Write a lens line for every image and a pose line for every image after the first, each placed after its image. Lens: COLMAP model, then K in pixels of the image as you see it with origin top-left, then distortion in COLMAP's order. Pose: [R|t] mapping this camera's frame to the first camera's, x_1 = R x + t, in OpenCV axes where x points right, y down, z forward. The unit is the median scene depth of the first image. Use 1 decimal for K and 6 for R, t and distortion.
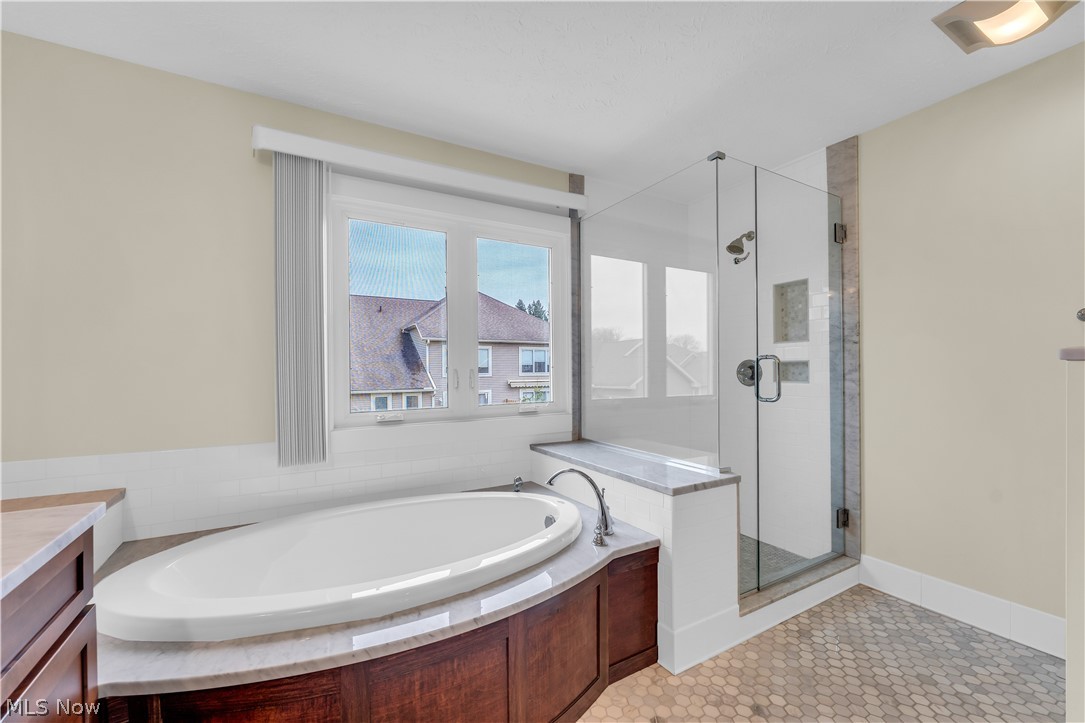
lens RADIAL K [[441.8, 0, 543.6], [0, 441.8, 371.2], [0, 0, 1]] dist [0.000997, -0.000074]
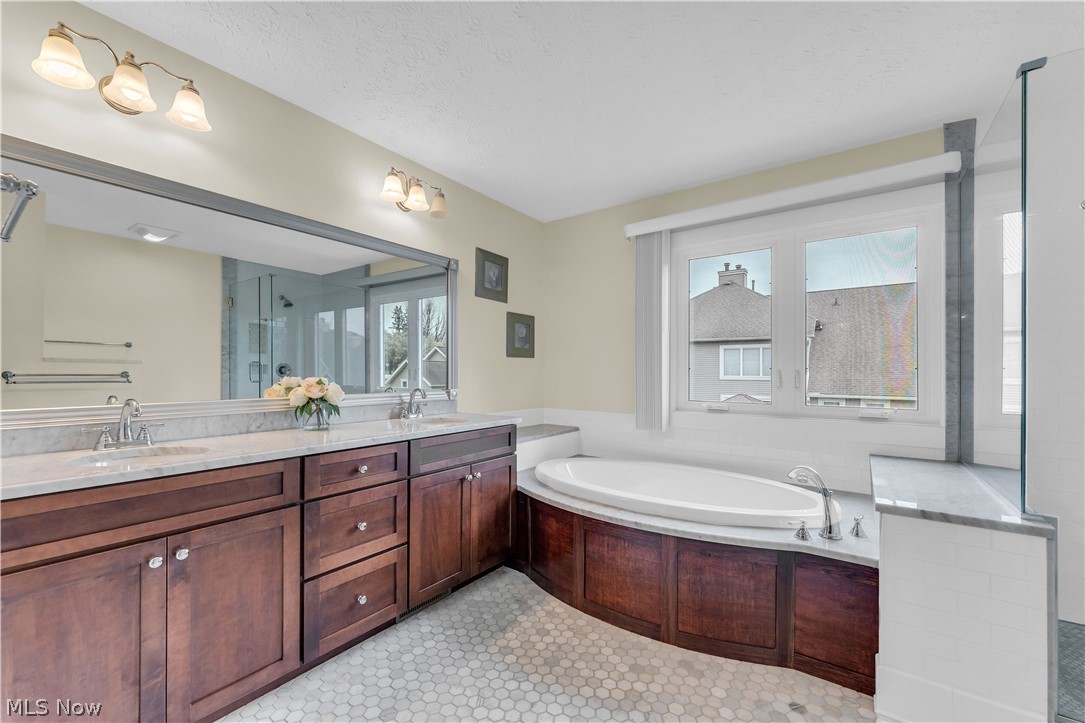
lens RADIAL K [[441.8, 0, 536.0], [0, 441.8, 364.6], [0, 0, 1]] dist [0.000997, -0.000074]
pose [[0.401869, -0.007531, -0.915666, 0.734285], [-0.014857, 0.999781, -0.014743, 0.009466], [0.915577, 0.019529, 0.401669, 0.003941]]
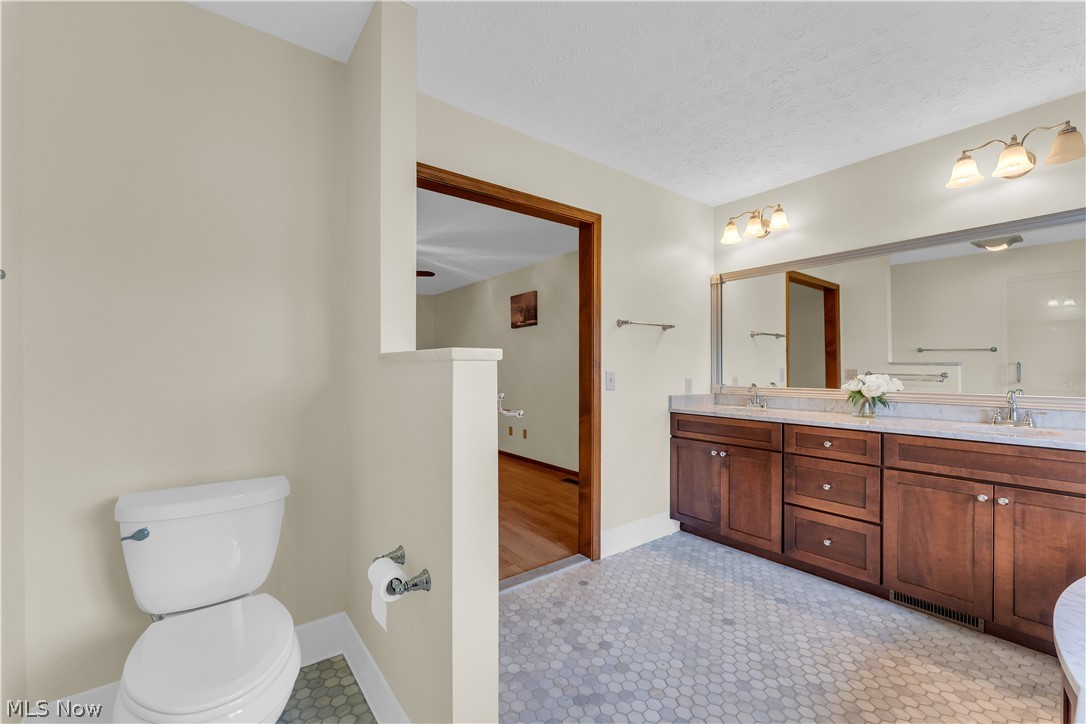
lens RADIAL K [[442.2, 0, 537.8], [0, 442.2, 366.9], [0, 0, 1]] dist [0.000997, -0.000074]
pose [[-0.992520, -0.002441, -0.122060, 0.685374], [-0.002914, 0.999989, 0.003695, 0.005035], [0.122049, 0.004023, -0.992516, 1.129147]]
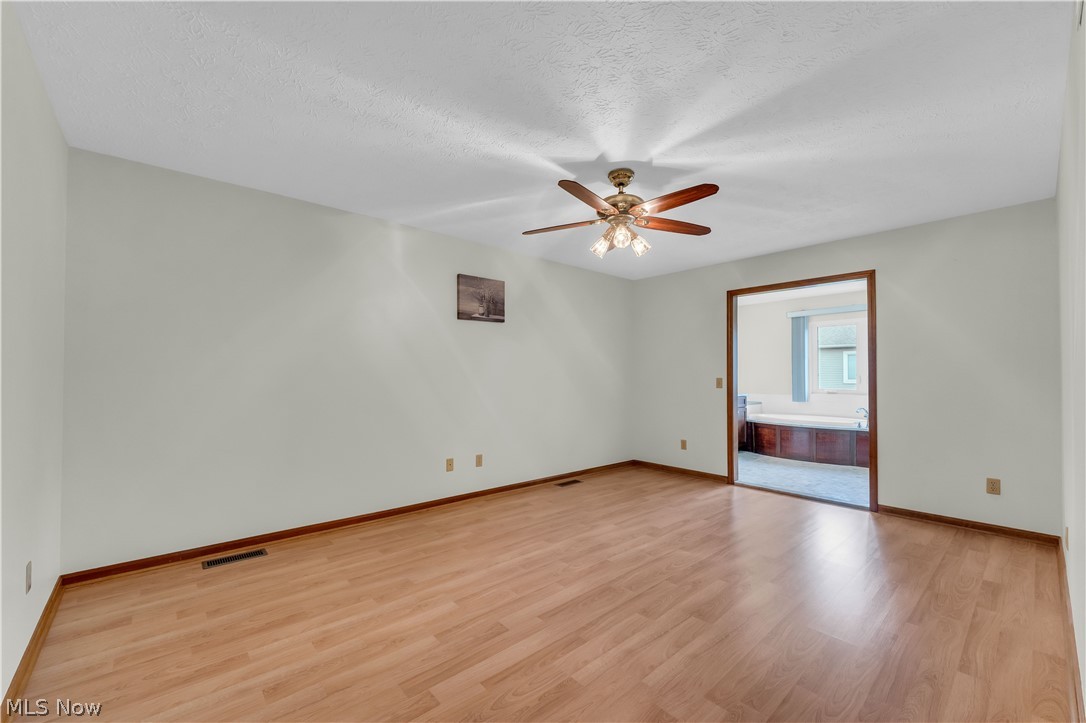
lens RADIAL K [[442.2, 0, 540.7], [0, 442.2, 365.8], [0, 0, 1]] dist [0.000997, -0.000074]
pose [[0.200397, -0.018266, -0.979545, 2.575278], [-0.011565, 0.999712, -0.021008, 0.022672], [0.979647, 0.015538, 0.200128, -1.784726]]
